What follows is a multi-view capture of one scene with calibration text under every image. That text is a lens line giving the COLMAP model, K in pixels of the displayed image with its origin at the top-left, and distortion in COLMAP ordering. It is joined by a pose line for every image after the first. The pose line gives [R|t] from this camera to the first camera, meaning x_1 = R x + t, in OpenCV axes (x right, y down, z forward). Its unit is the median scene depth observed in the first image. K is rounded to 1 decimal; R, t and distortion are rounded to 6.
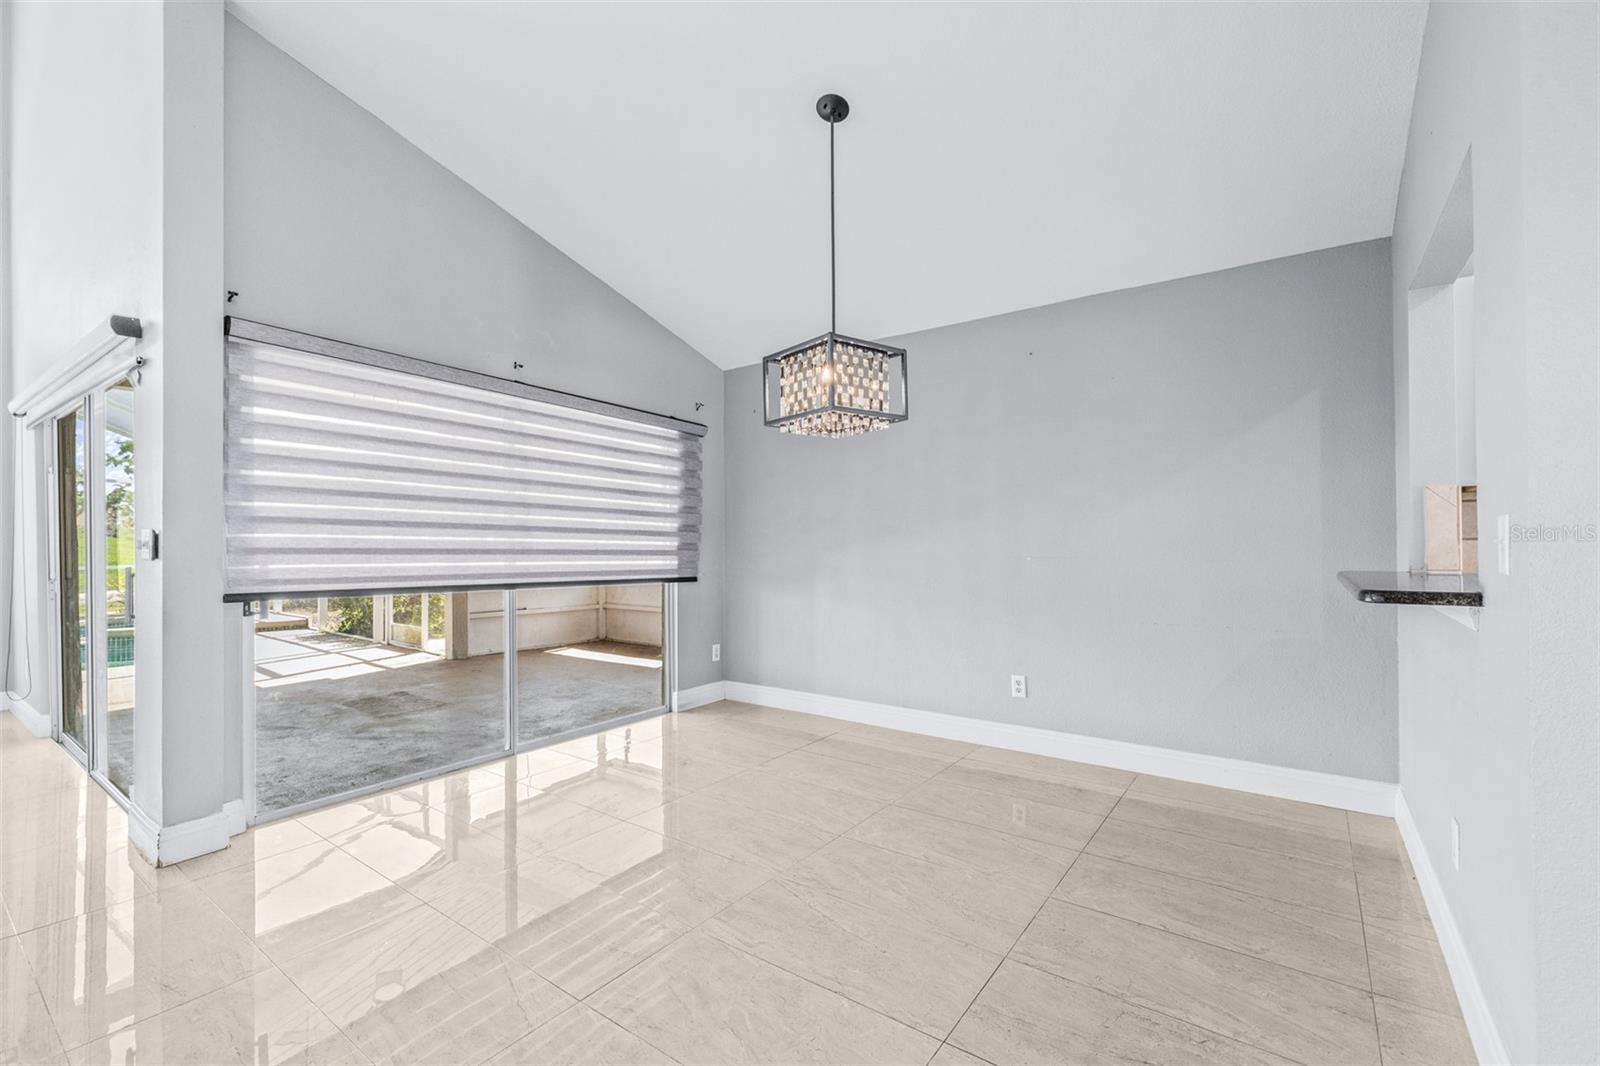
lens RADIAL K [[687.5, 0, 798.9], [0, 687.5, 536.1], [0, 0, 1]] dist [-0.001850, -0.000120]
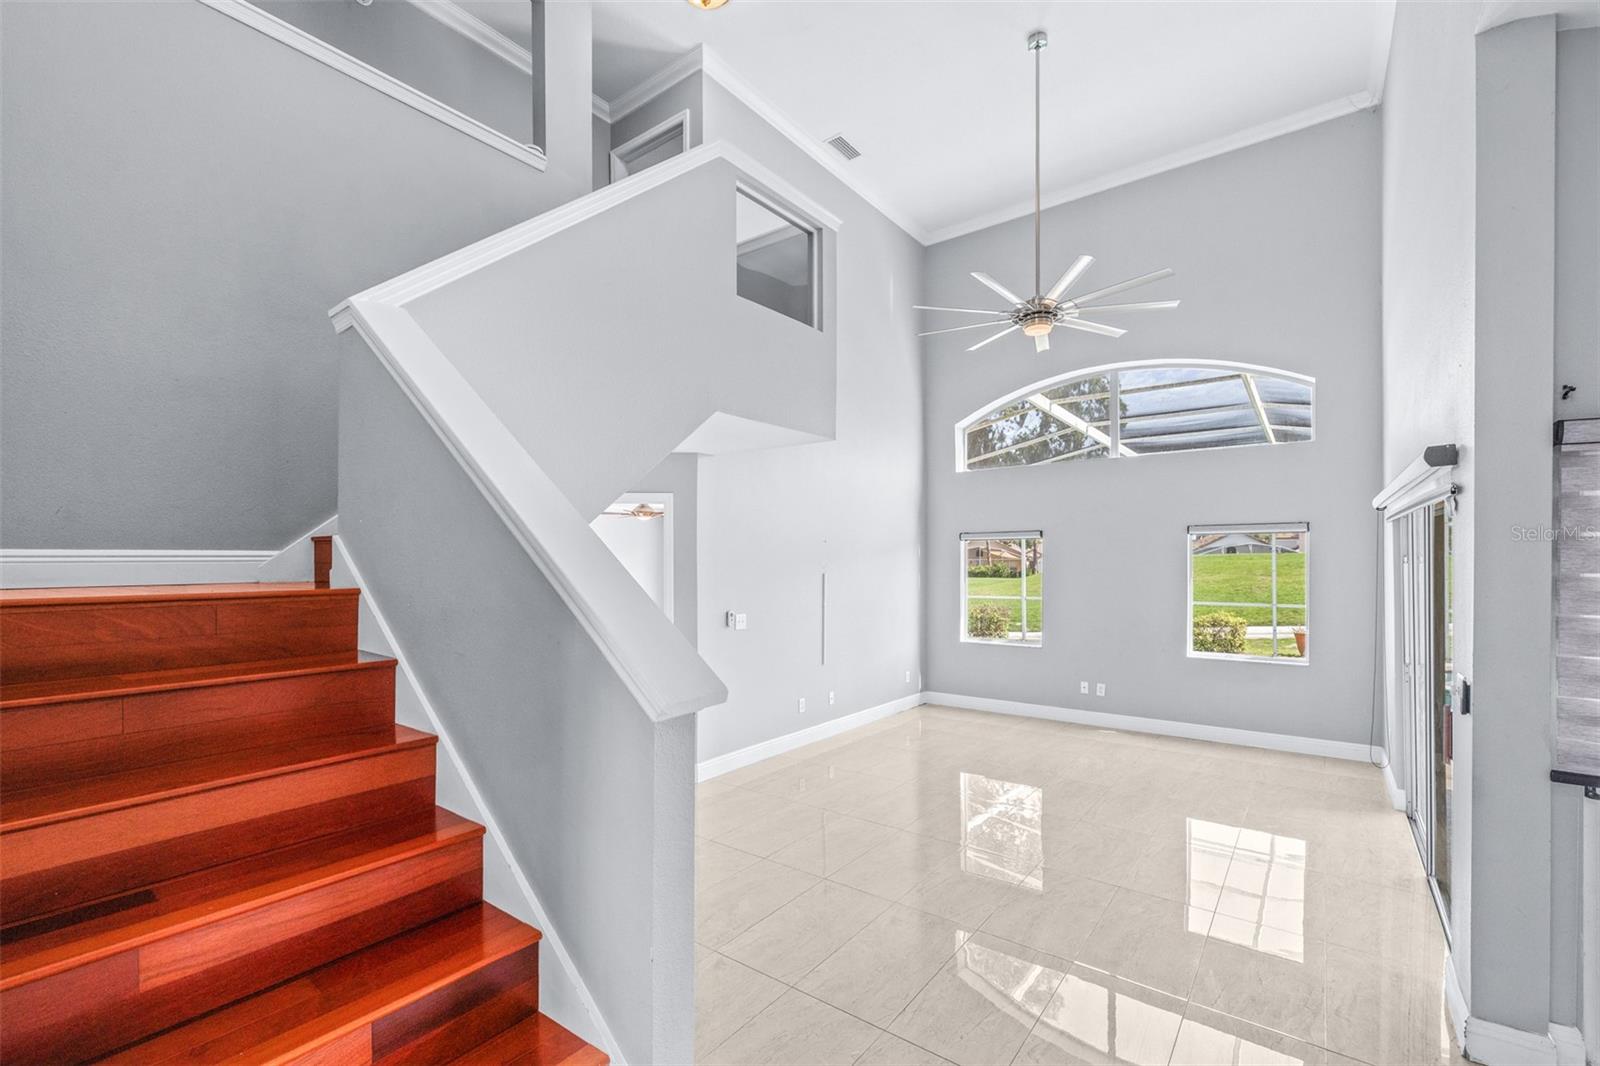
lens RADIAL K [[687.5, 0, 797.0], [0, 687.5, 544.9], [0, 0, 1]] dist [-0.001850, -0.000120]
pose [[-0.030717, 0.002380, -0.999525, -0.009862], [-0.000769, 0.999997, 0.002405, -0.177624], [0.999528, 0.000842, -0.030715, 0.140434]]
